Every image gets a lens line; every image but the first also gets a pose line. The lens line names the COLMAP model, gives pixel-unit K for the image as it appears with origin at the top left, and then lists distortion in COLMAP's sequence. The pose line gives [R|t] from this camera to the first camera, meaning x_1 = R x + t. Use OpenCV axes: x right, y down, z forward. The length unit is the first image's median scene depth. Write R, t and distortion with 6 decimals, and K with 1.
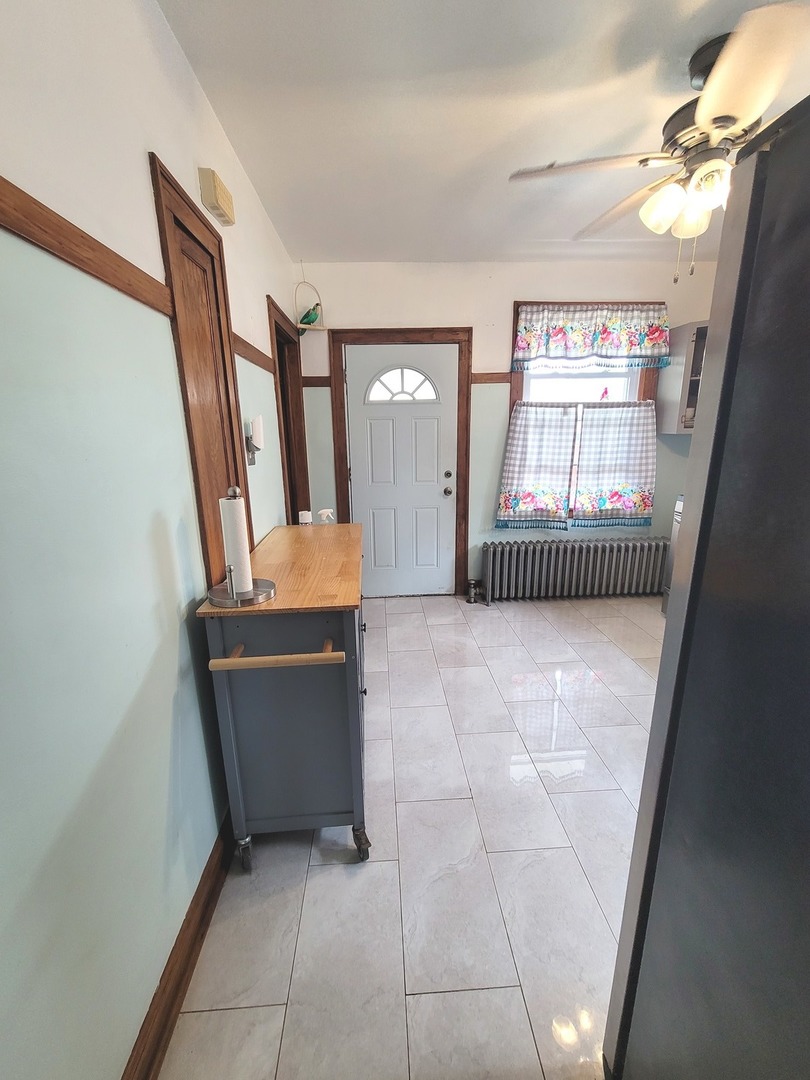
lens RADIAL K [[441.5, 0, 405.5], [0, 441.5, 538.4], [0, 0, 1]] dist [0.000510, 0.000391]
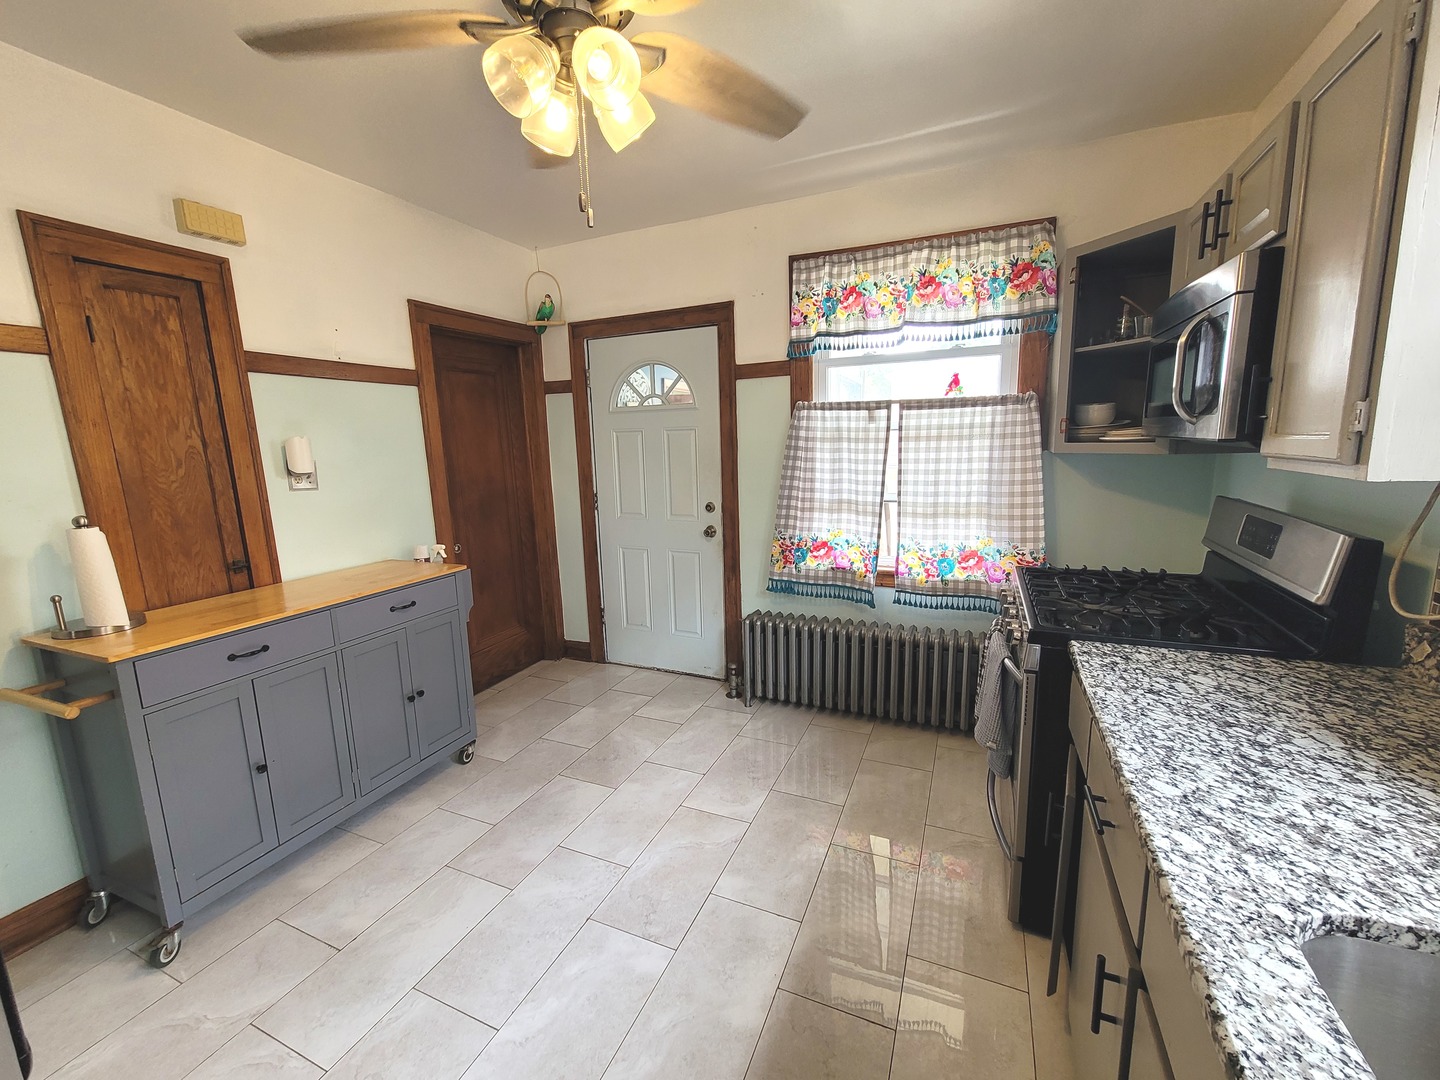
lens RADIAL K [[588.7, 0, 722.9], [0, 588.7, 541.4], [0, 0, 1]] dist [0.000510, 0.000391]
pose [[0.888795, 0.073193, -0.452423, 0.561918], [-0.101467, 0.994093, -0.038511, -0.058299], [0.446932, 0.080135, 0.890972, 0.182054]]
